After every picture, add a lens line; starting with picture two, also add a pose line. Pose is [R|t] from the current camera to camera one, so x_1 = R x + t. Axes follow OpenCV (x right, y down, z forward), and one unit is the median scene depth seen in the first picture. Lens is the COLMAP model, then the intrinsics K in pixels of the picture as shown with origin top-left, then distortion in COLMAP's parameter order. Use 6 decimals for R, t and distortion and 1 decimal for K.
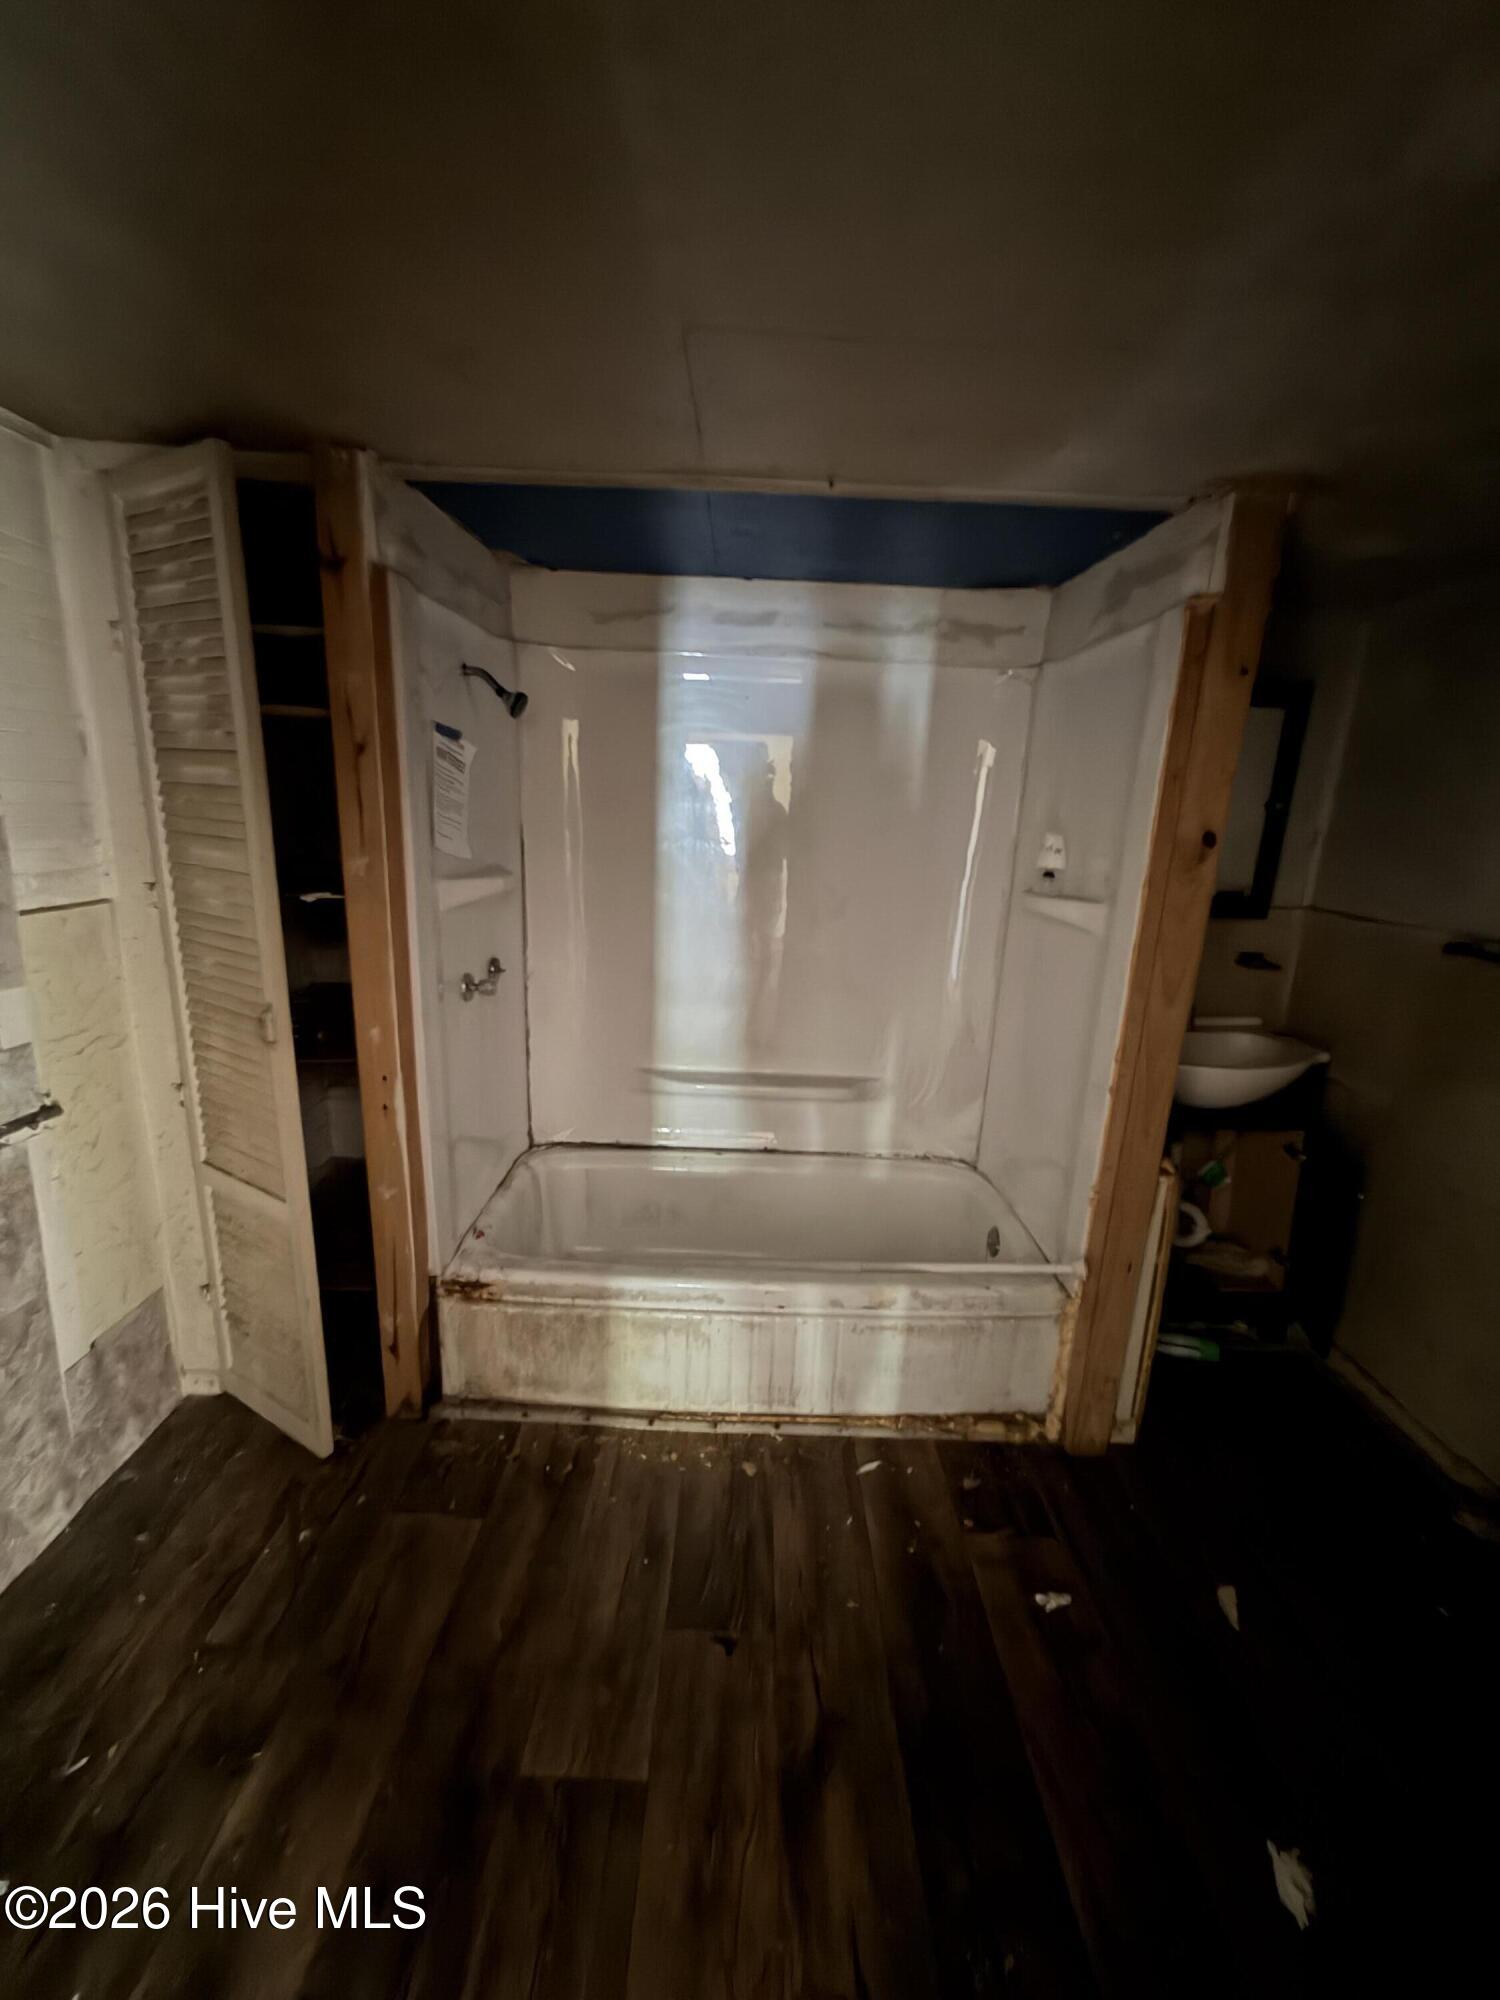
lens RADIAL K [[794.8, 0, 749.5], [0, 794.8, 989.2], [0, 0, 1]] dist [-0.000815, -0.000130]
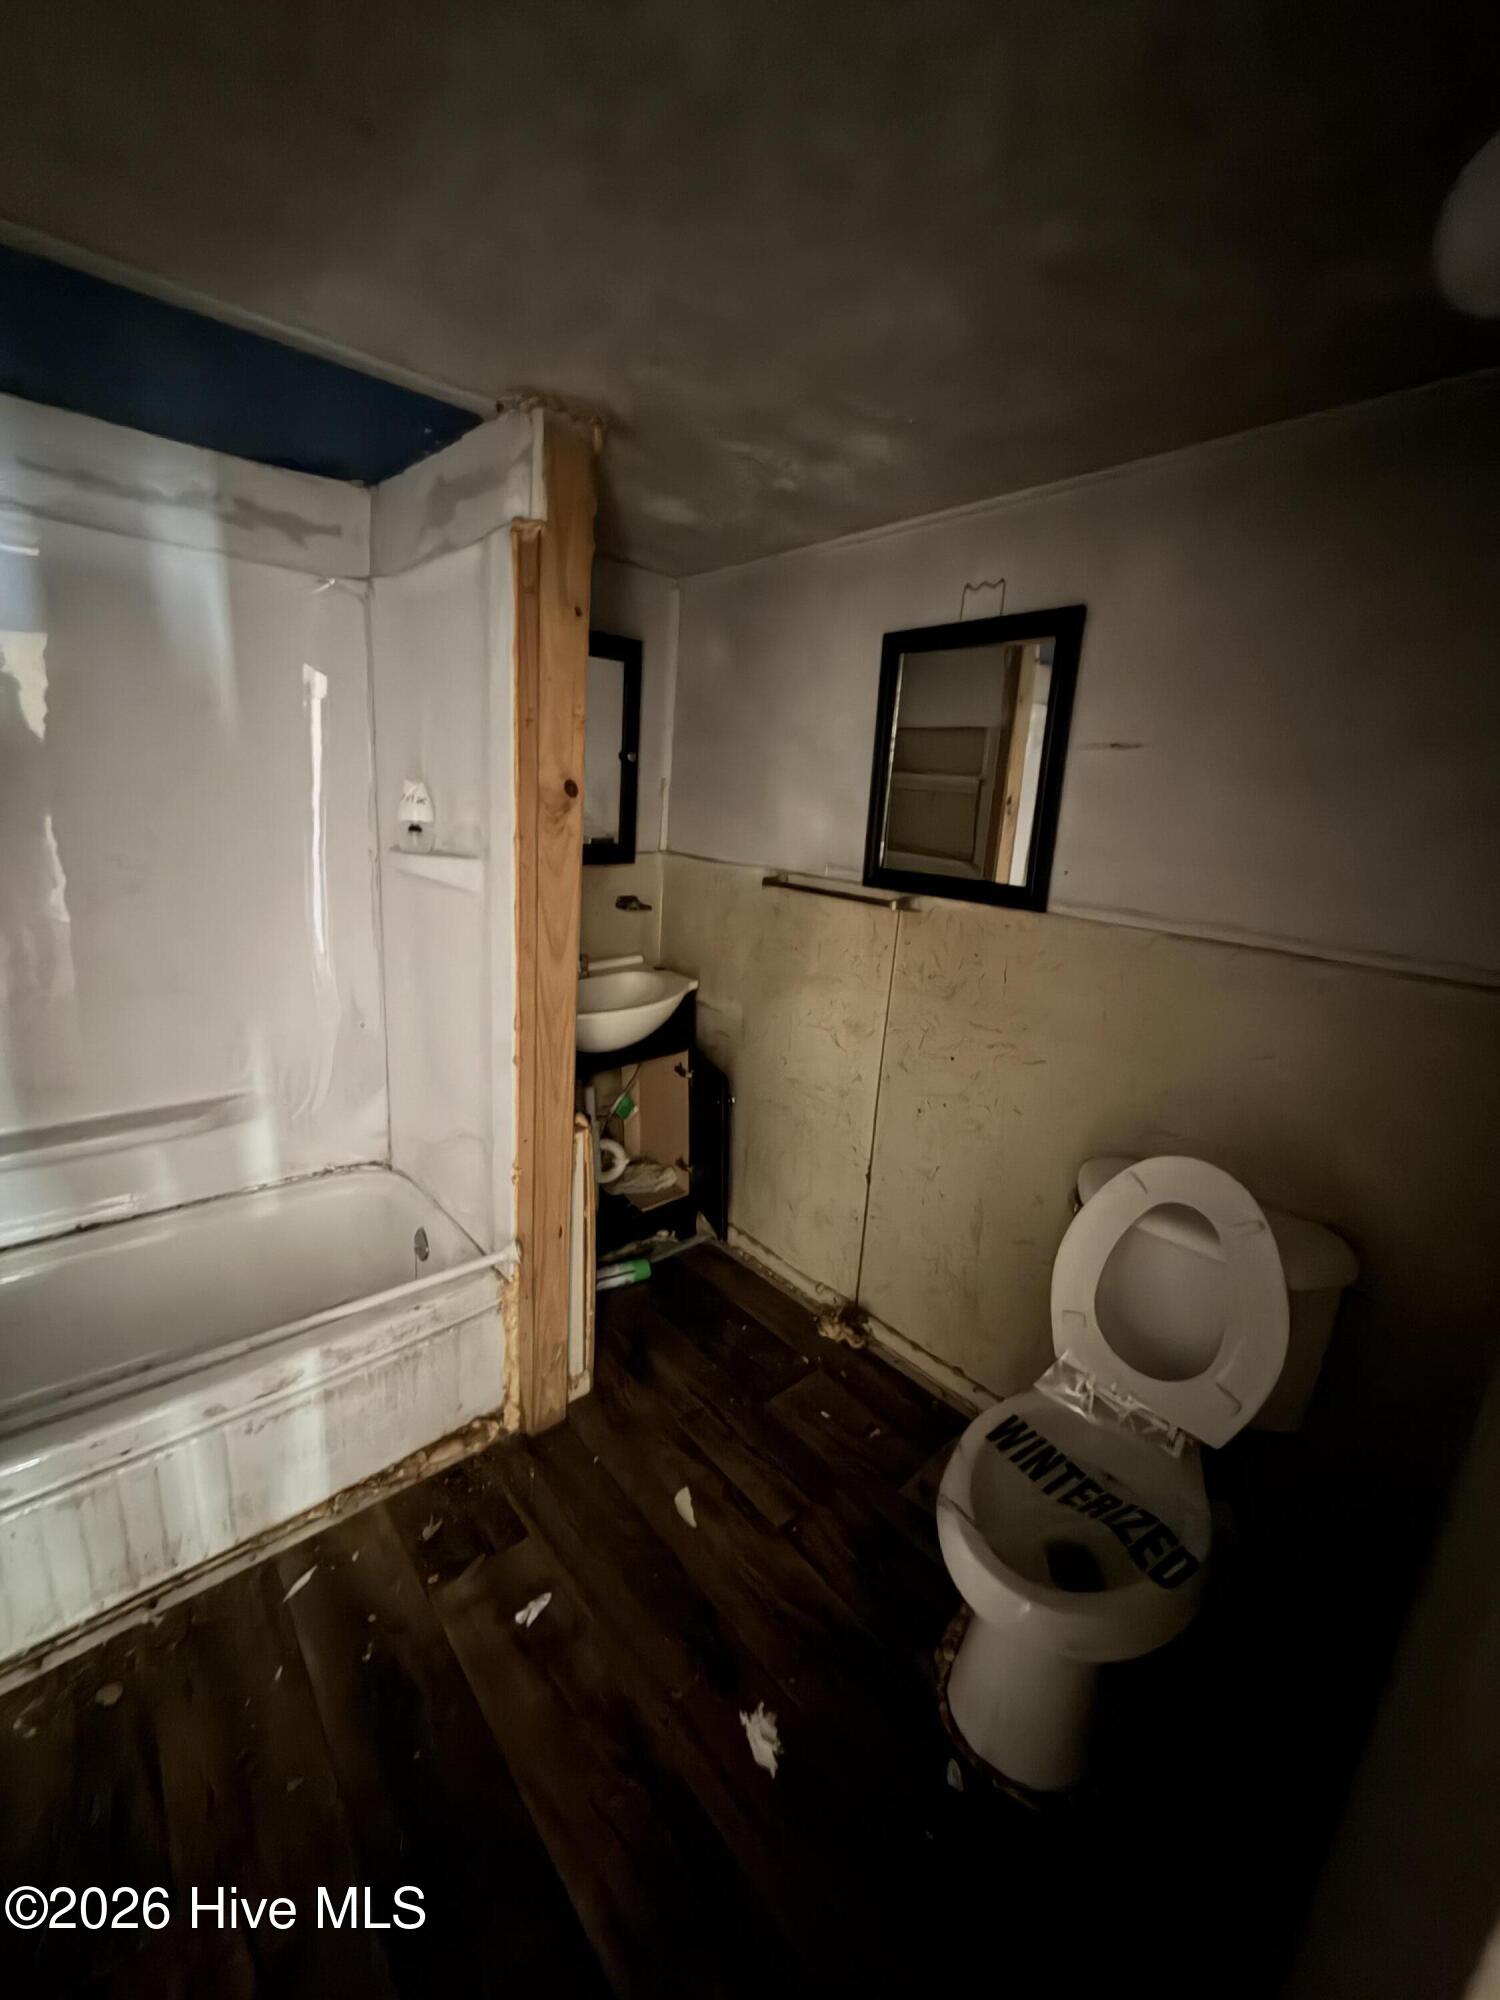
lens RADIAL K [[794.8, 0, 749.5], [0, 794.8, 989.2], [0, 0, 1]] dist [-0.000815, -0.000130]
pose [[0.756333, -0.154984, 0.635563, 0.073481], [0.115025, 0.987901, 0.104021, -0.018632], [-0.643995, -0.005568, 0.765009, 0.096530]]
